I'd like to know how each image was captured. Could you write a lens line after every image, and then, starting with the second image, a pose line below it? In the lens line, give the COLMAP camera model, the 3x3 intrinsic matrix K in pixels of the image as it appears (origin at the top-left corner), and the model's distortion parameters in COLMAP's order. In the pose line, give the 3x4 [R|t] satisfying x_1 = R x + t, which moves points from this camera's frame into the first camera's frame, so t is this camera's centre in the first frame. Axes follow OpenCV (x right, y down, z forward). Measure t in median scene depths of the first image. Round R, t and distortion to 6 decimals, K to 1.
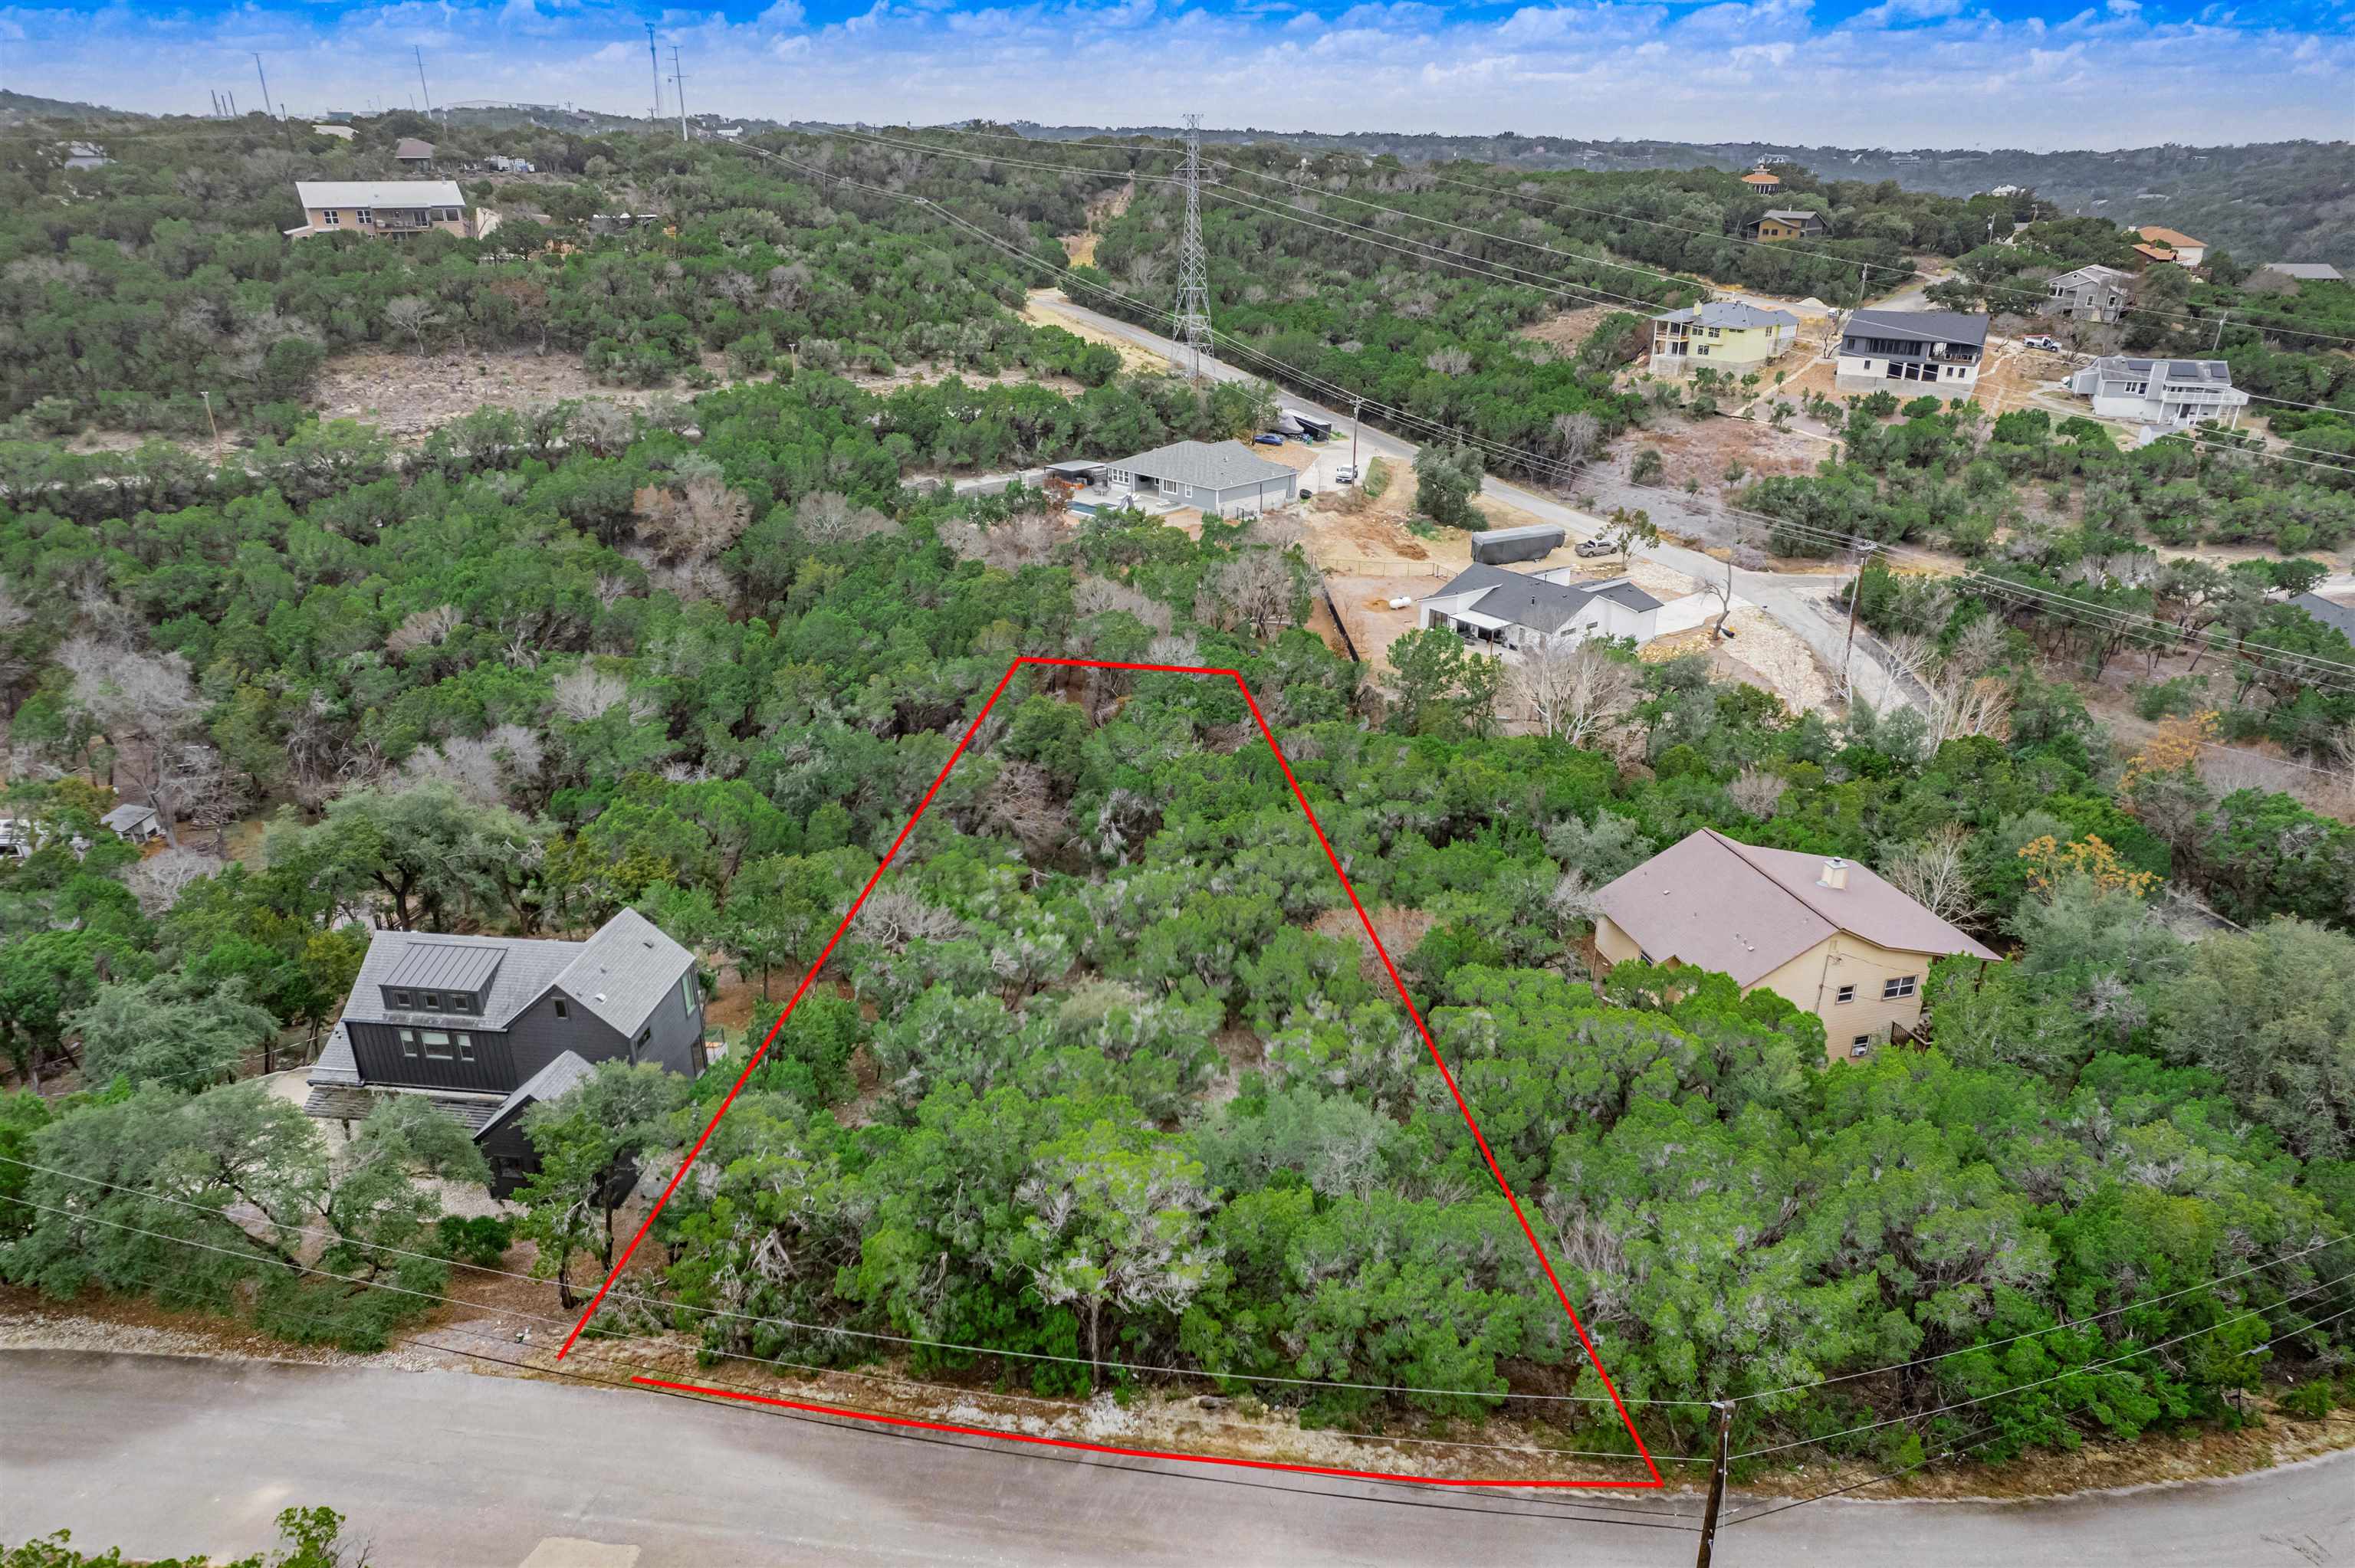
lens RADIAL K [[1538.1, 0, 1172.1], [0, 1538.1, 786.8], [0, 0, 1]] dist [-0.072736, 0.072962]
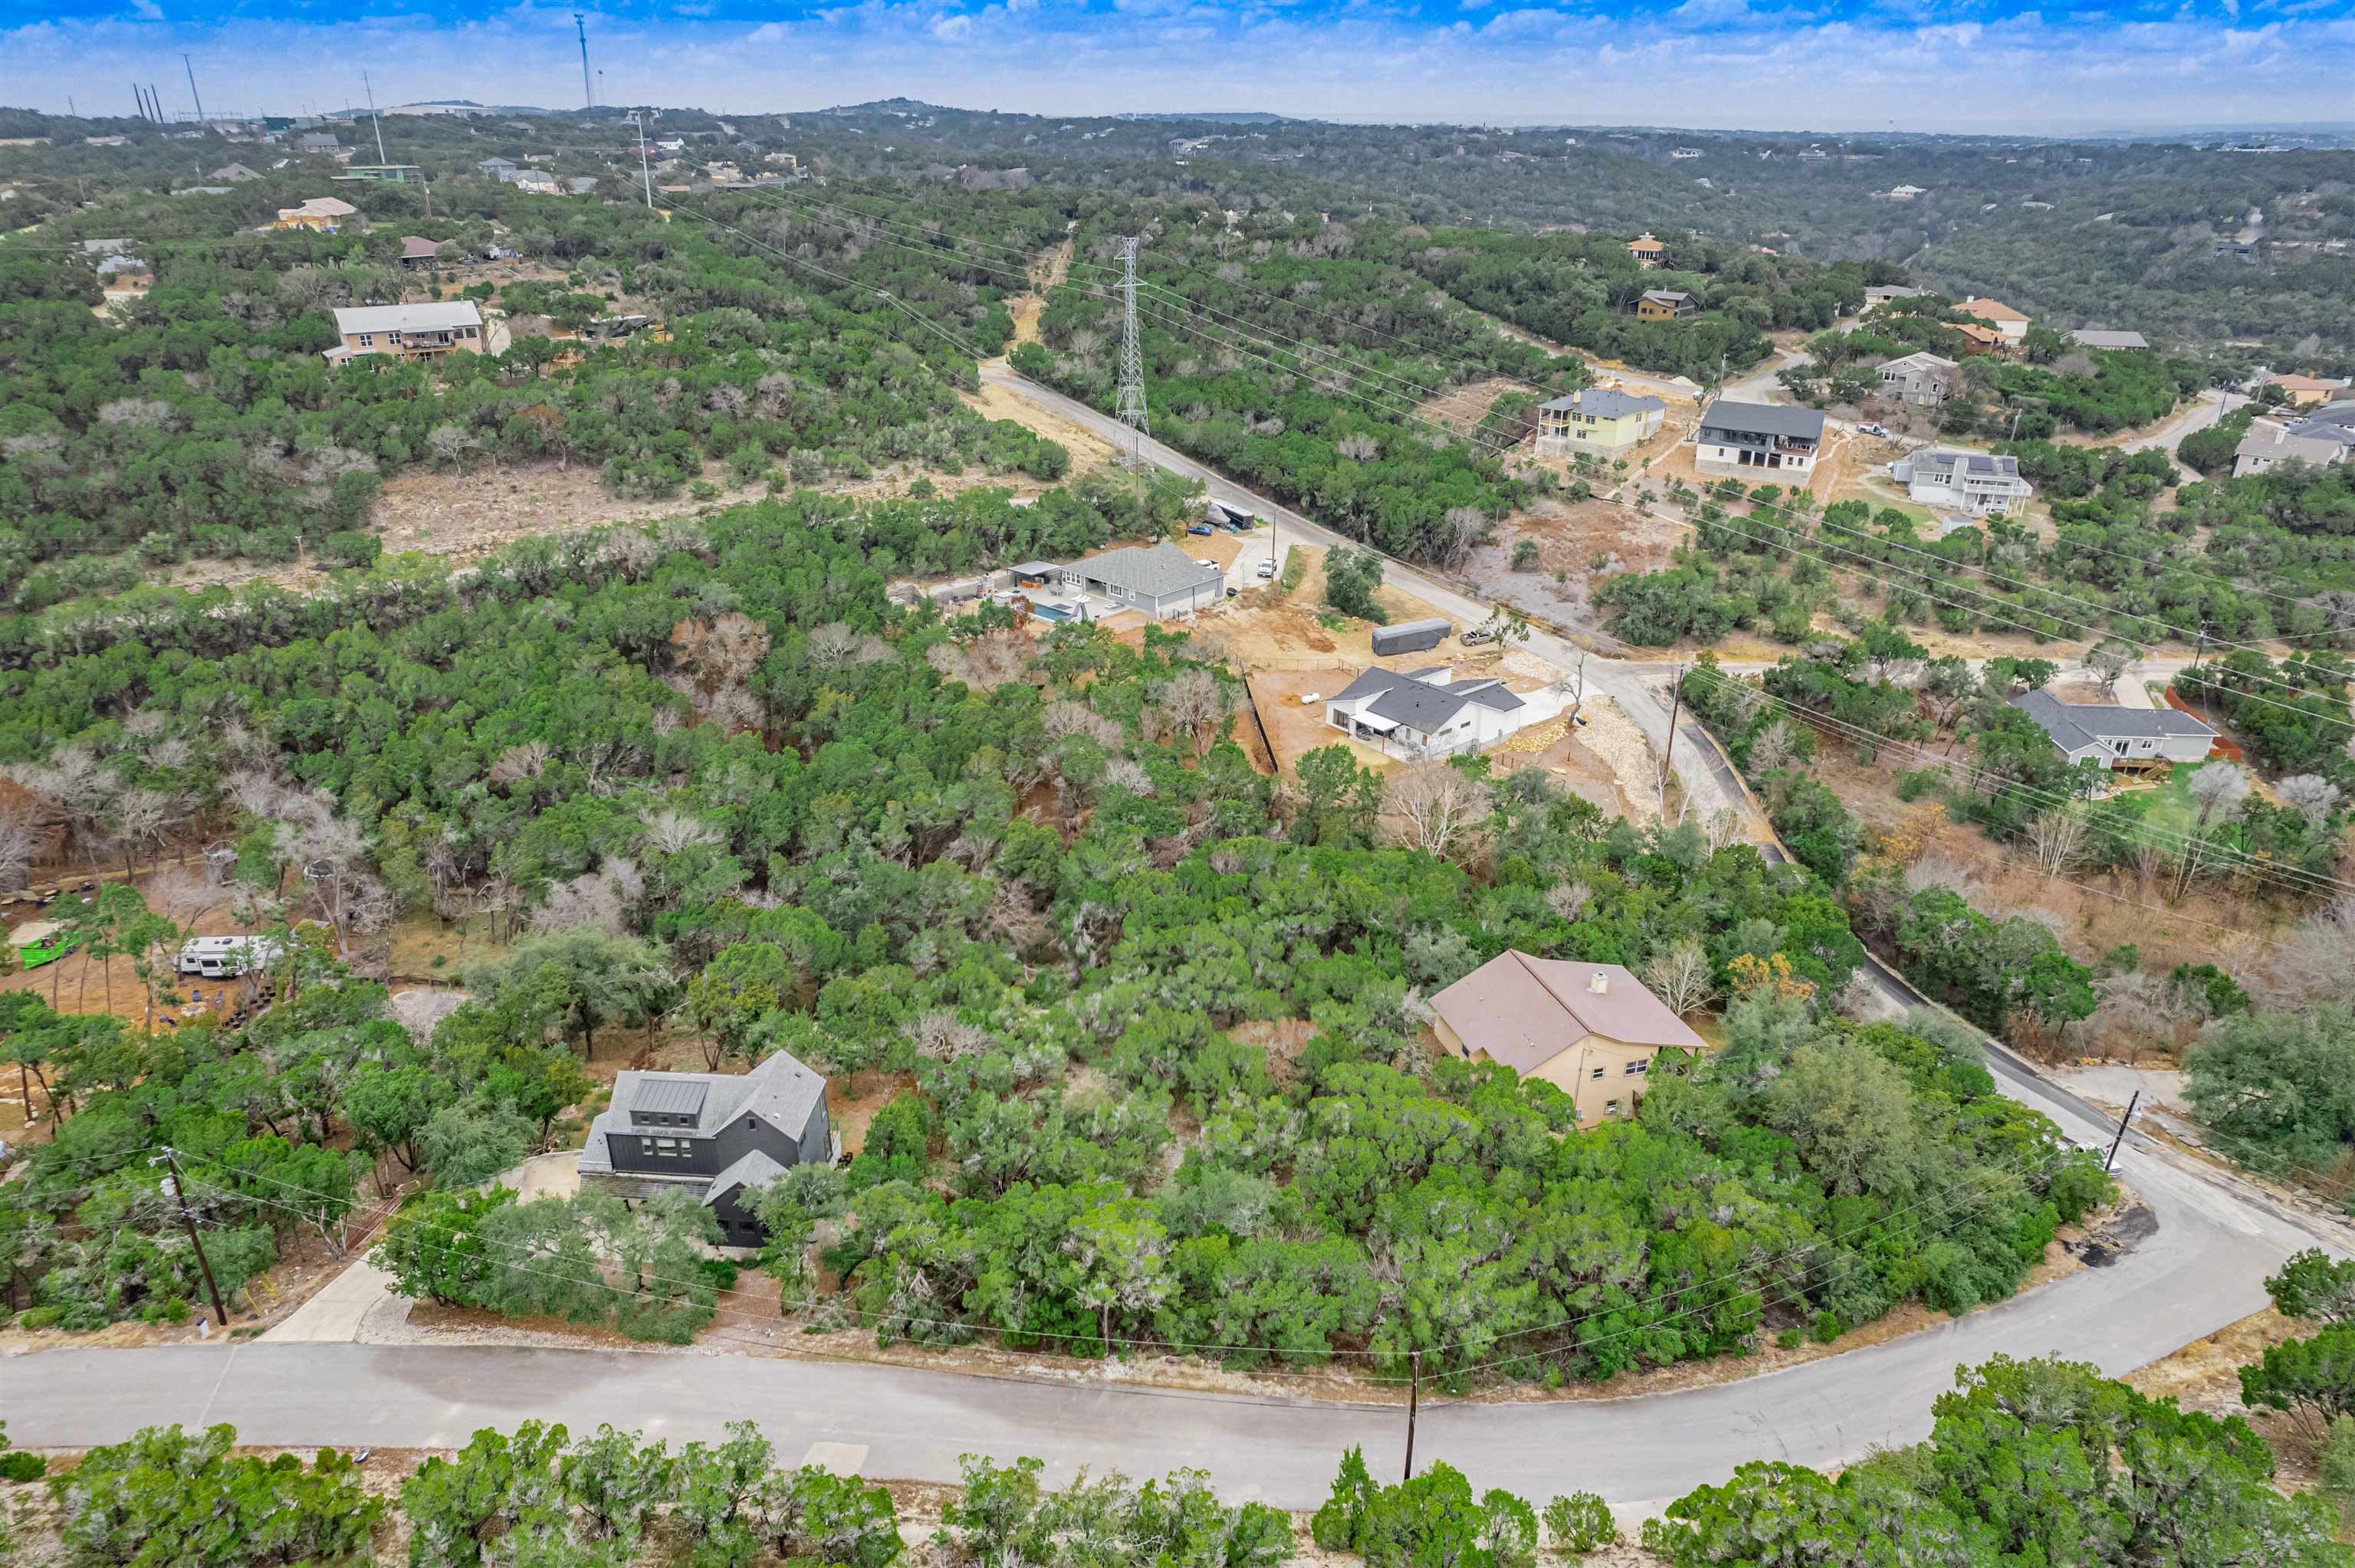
lens RADIAL K [[1538.1, 0, 1172.4], [0, 1538.1, 795.8], [0, 0, 1]] dist [-0.072736, 0.072962]
pose [[0.999037, -0.012405, 0.042079, -0.015570], [0.011249, 0.999556, 0.027596, -0.115850], [-0.042403, -0.027096, 0.998733, -0.290852]]
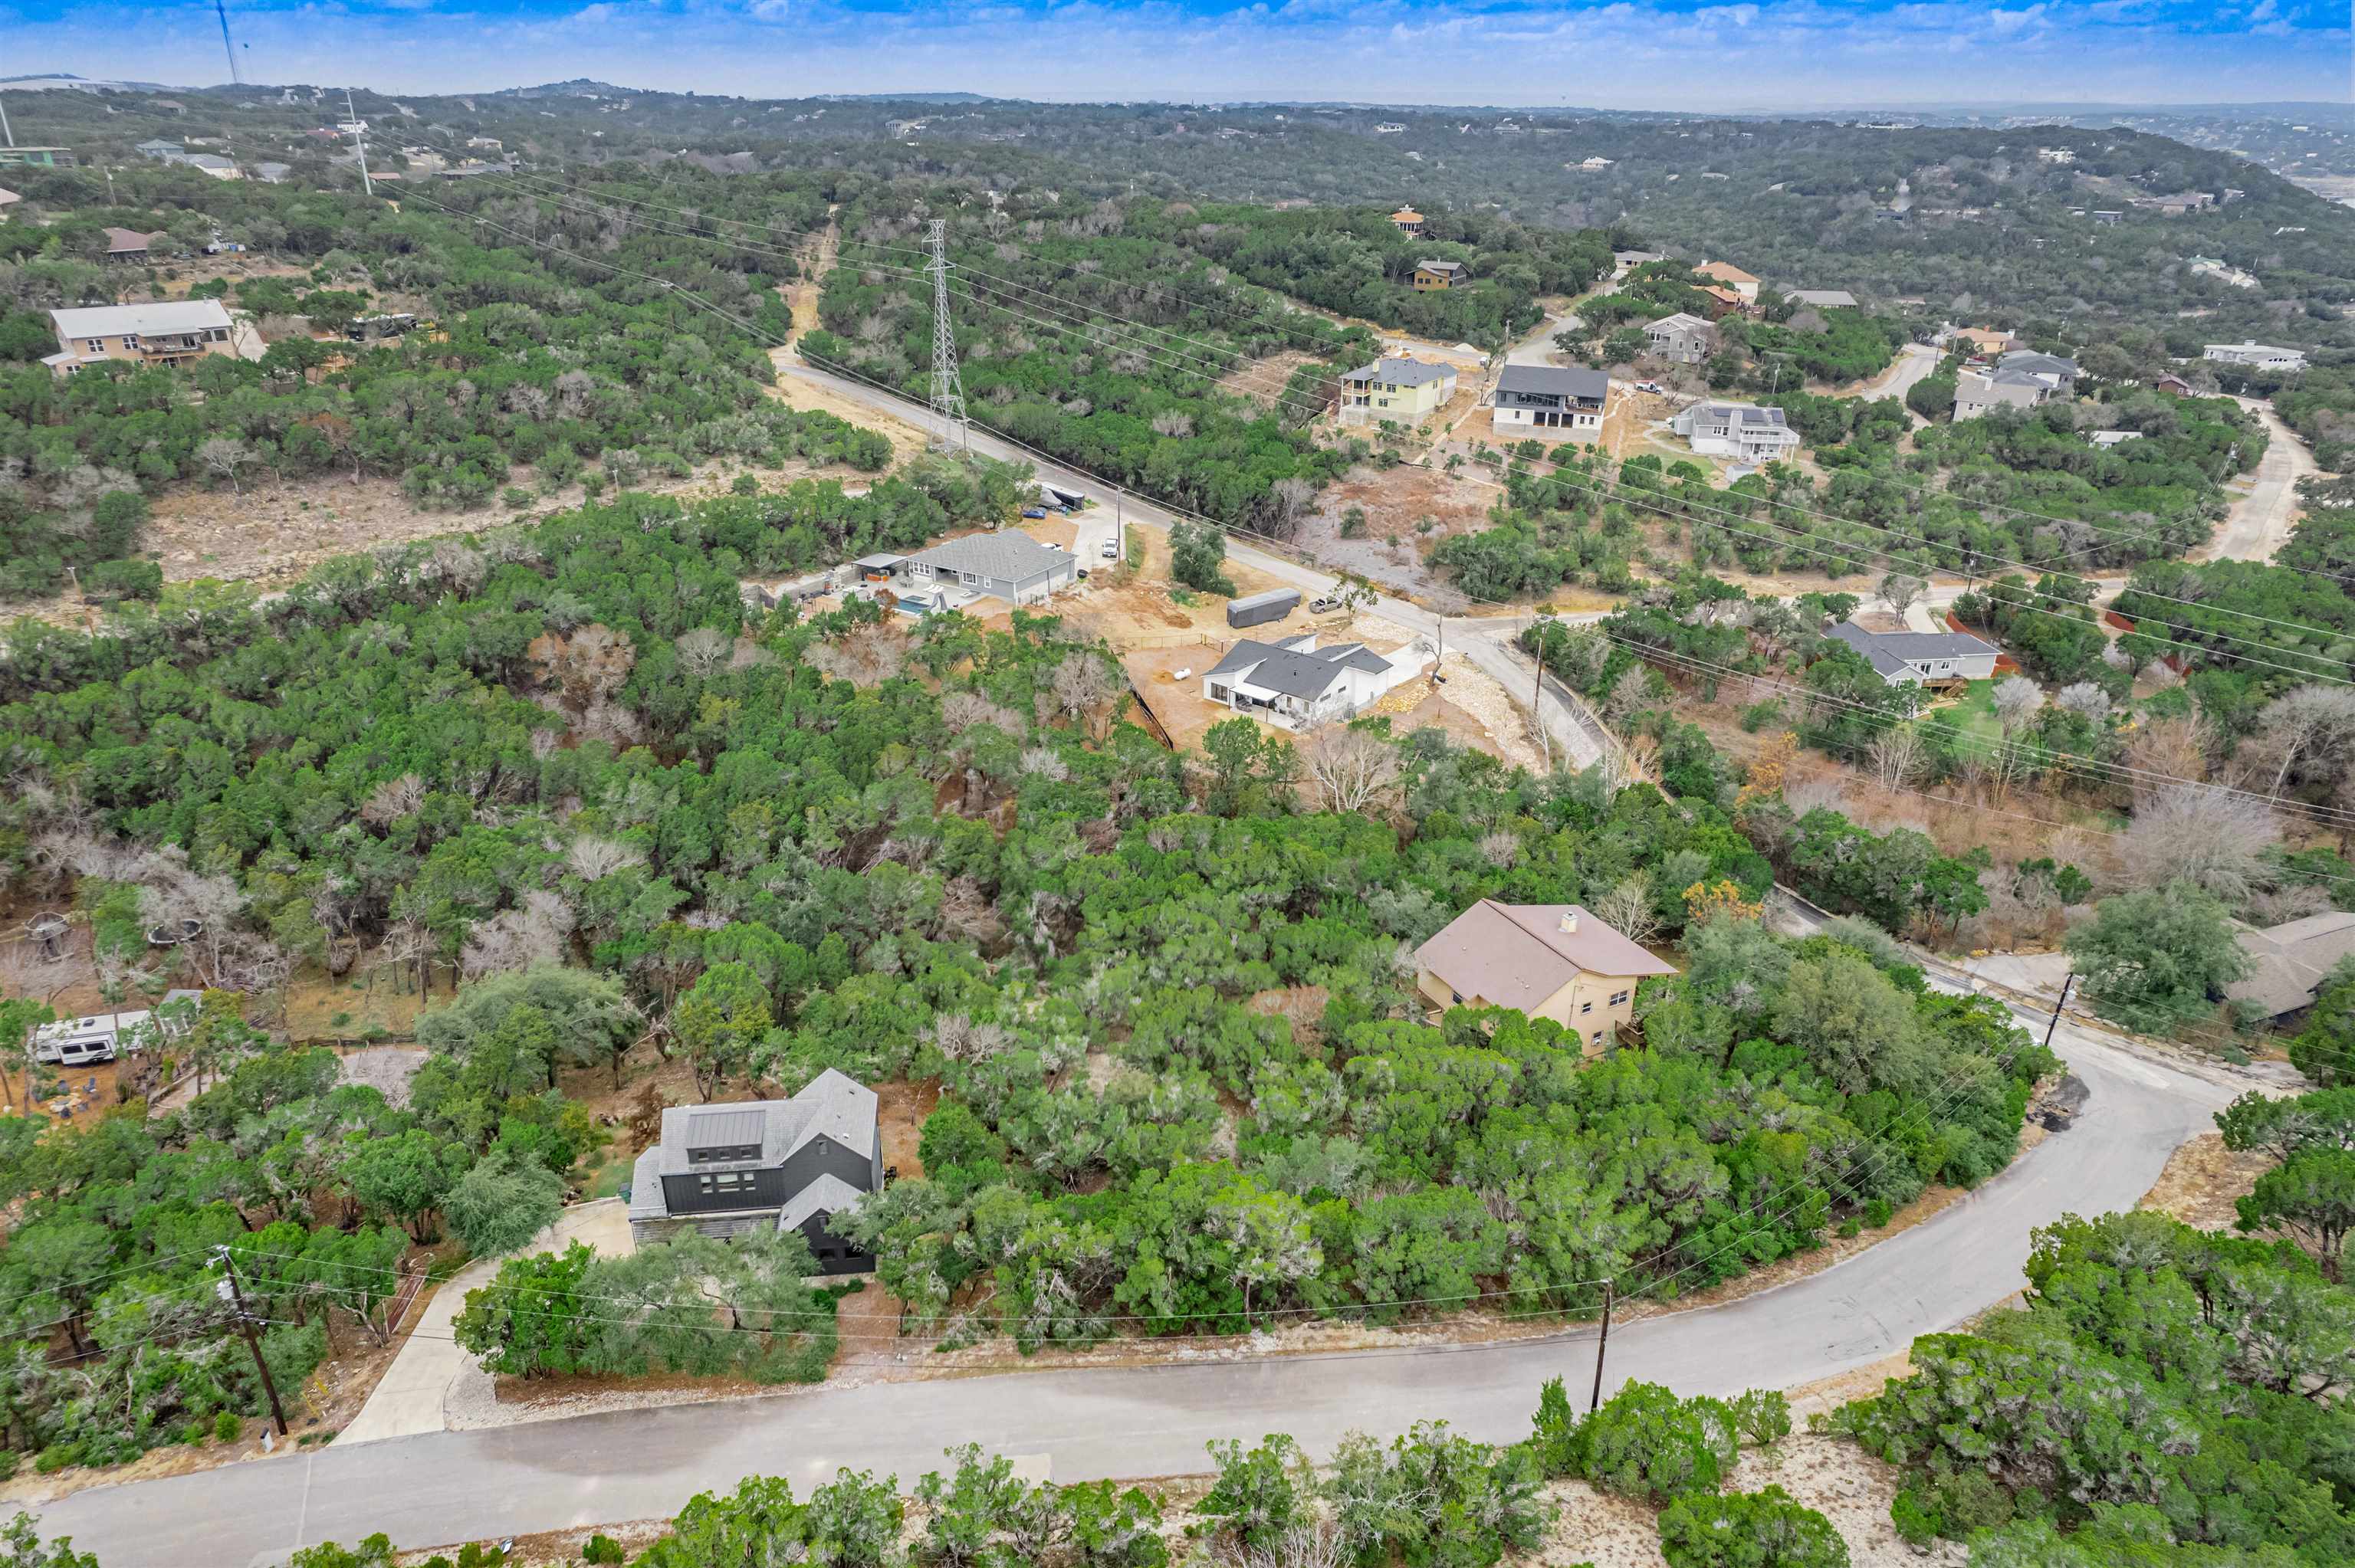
lens RADIAL K [[1538.1, 0, 1181.6], [0, 1538.1, 796.6], [0, 0, 1]] dist [-0.072736, 0.072962]
pose [[0.973020, -0.092051, 0.211562, -0.172410], [0.083786, 0.995340, 0.047722, -0.121316], [-0.214969, -0.028708, 0.976199, -0.271189]]
